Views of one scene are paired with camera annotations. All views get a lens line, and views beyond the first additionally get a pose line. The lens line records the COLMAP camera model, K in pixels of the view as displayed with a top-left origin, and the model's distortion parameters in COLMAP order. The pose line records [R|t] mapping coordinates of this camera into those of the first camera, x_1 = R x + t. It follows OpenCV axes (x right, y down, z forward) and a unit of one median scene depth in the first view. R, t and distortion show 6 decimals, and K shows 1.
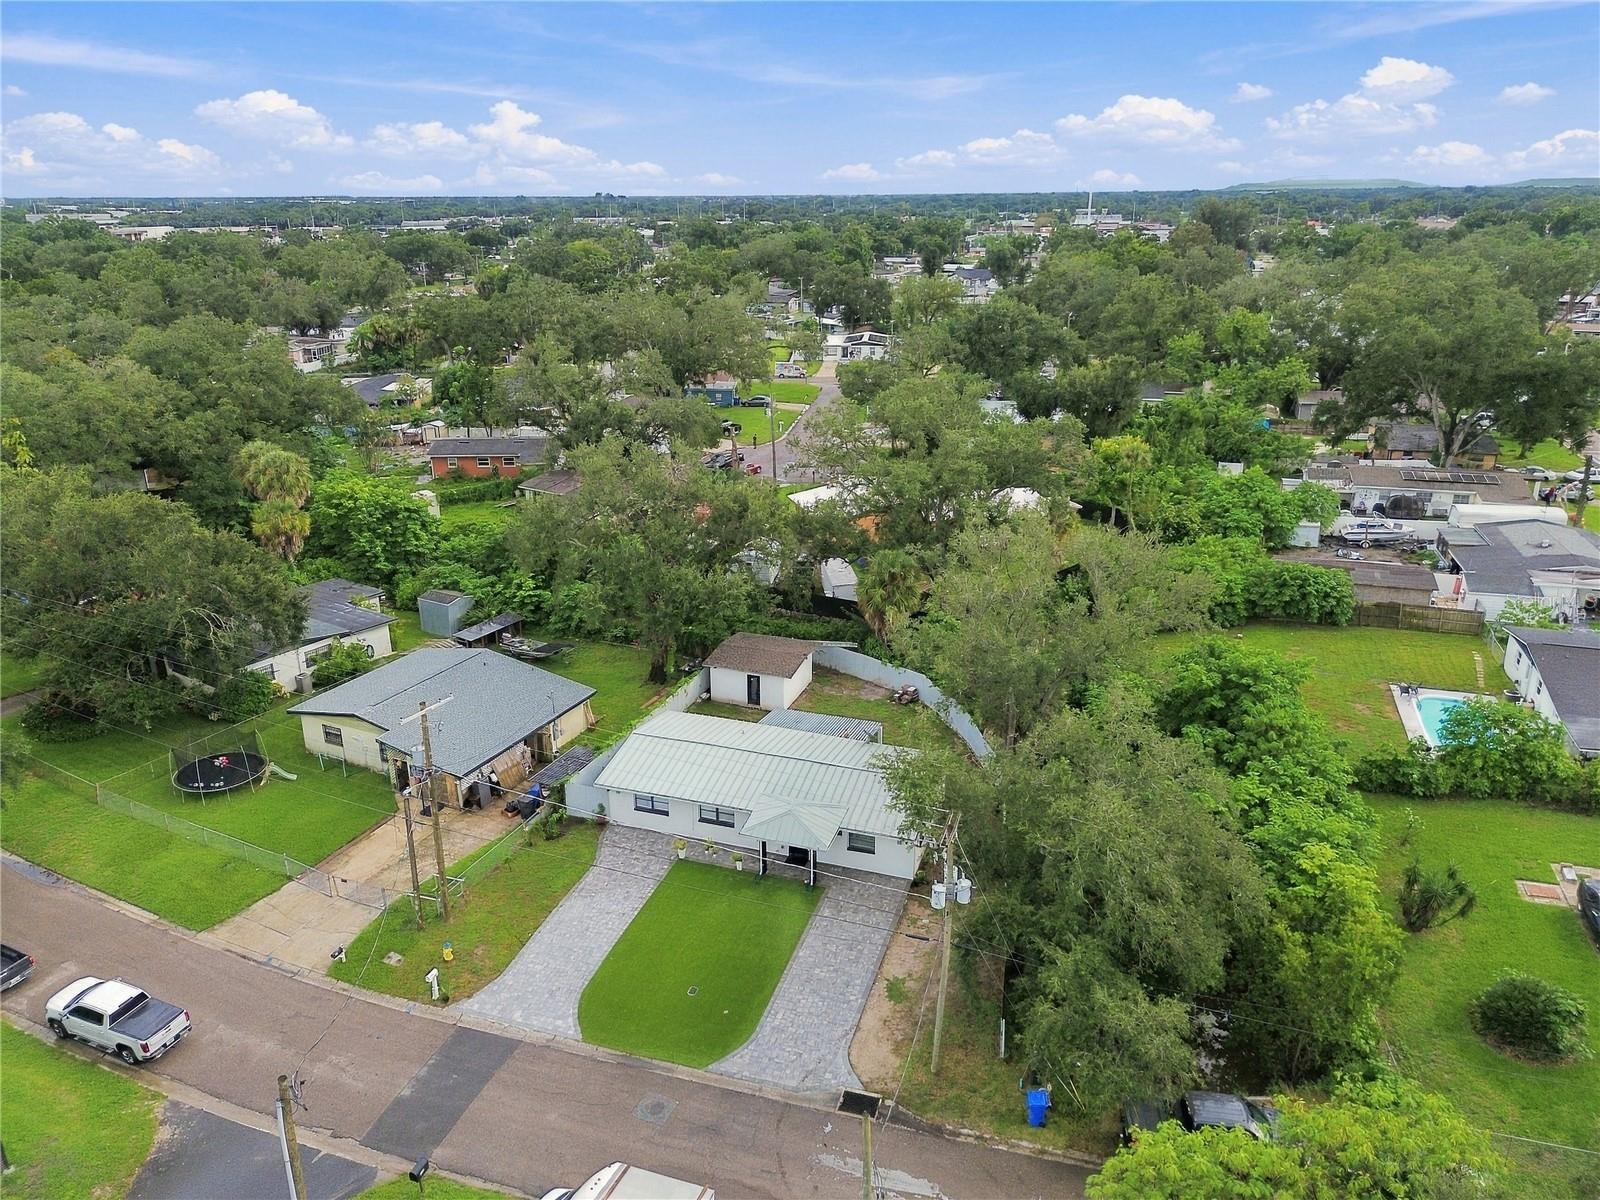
lens RADIAL K [[1133.4, 0, 804.4], [0, 1133.4, 602.4], [0, 0, 1]] dist [0.065271, -0.059122]
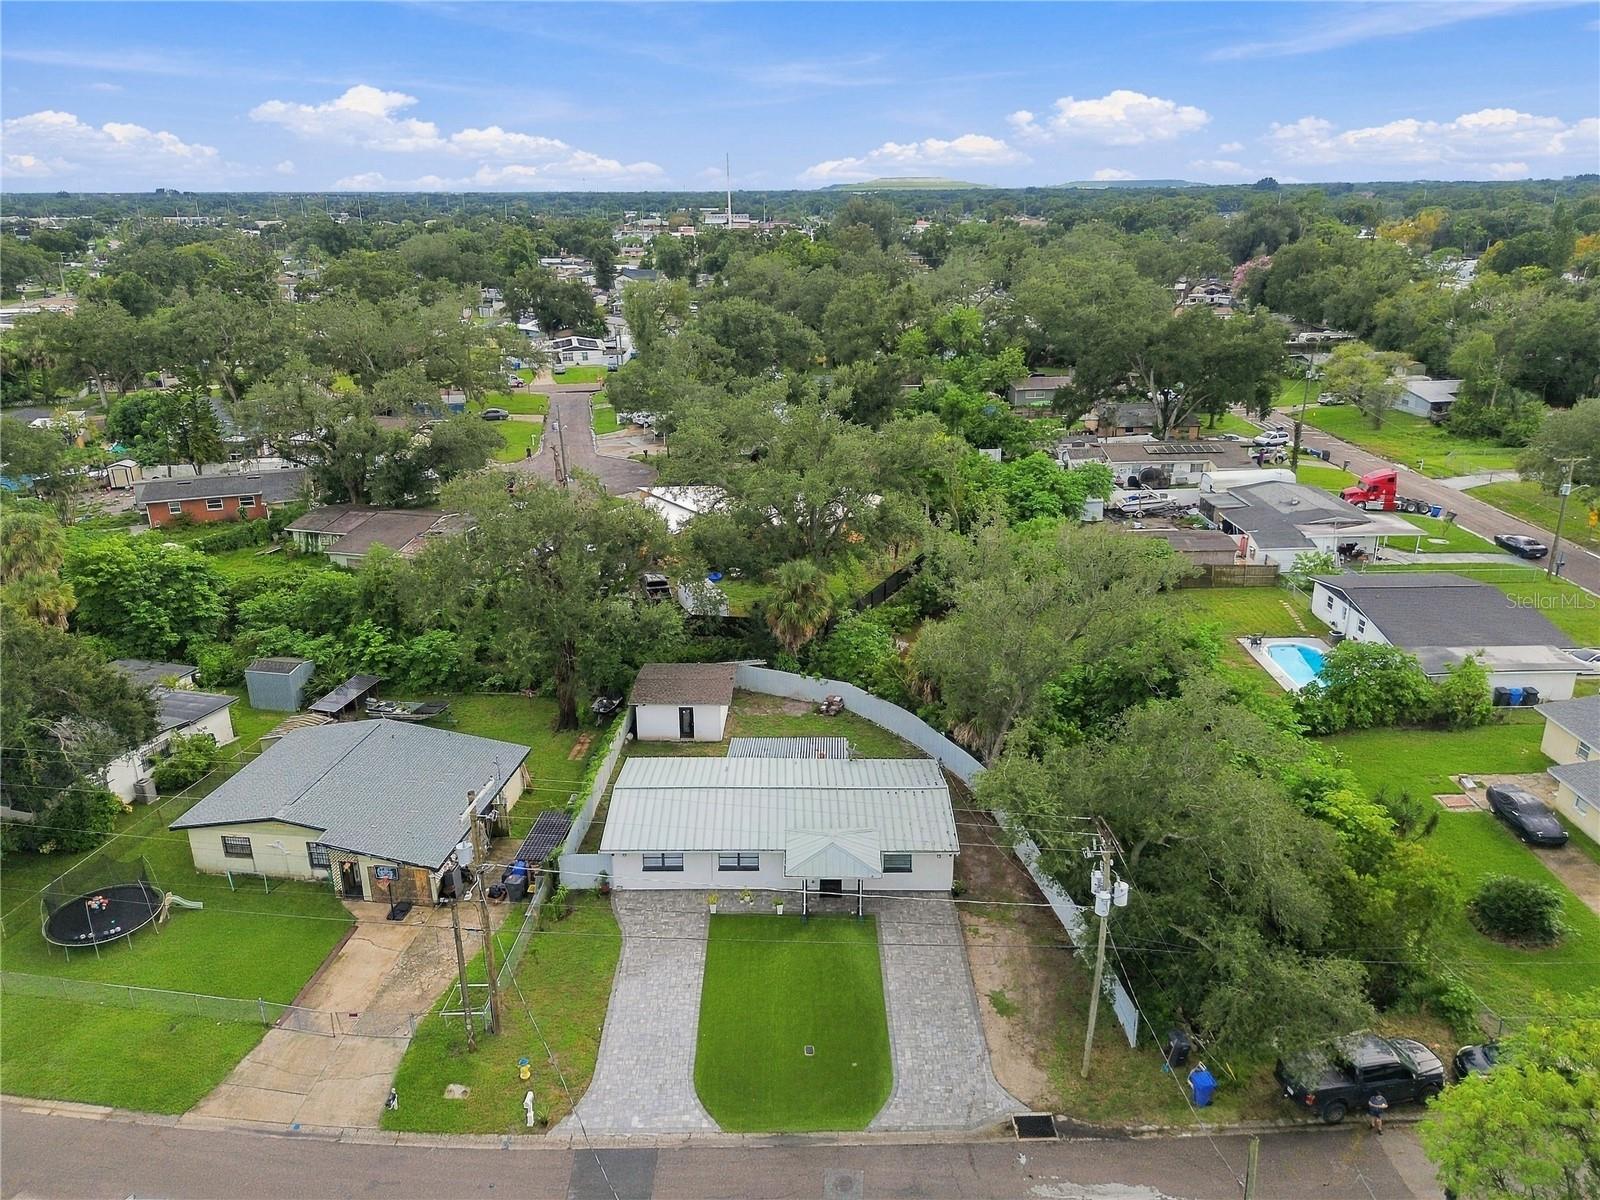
lens RADIAL K [[1133.4, 0, 804.4], [0, 1133.4, 602.4], [0, 0, 1]] dist [0.065271, -0.059122]
pose [[0.948751, -0.107943, 0.297017, -0.270749], [0.107652, 0.994037, 0.017389, -0.034824], [-0.297122, 0.015477, 0.954714, 0.075732]]
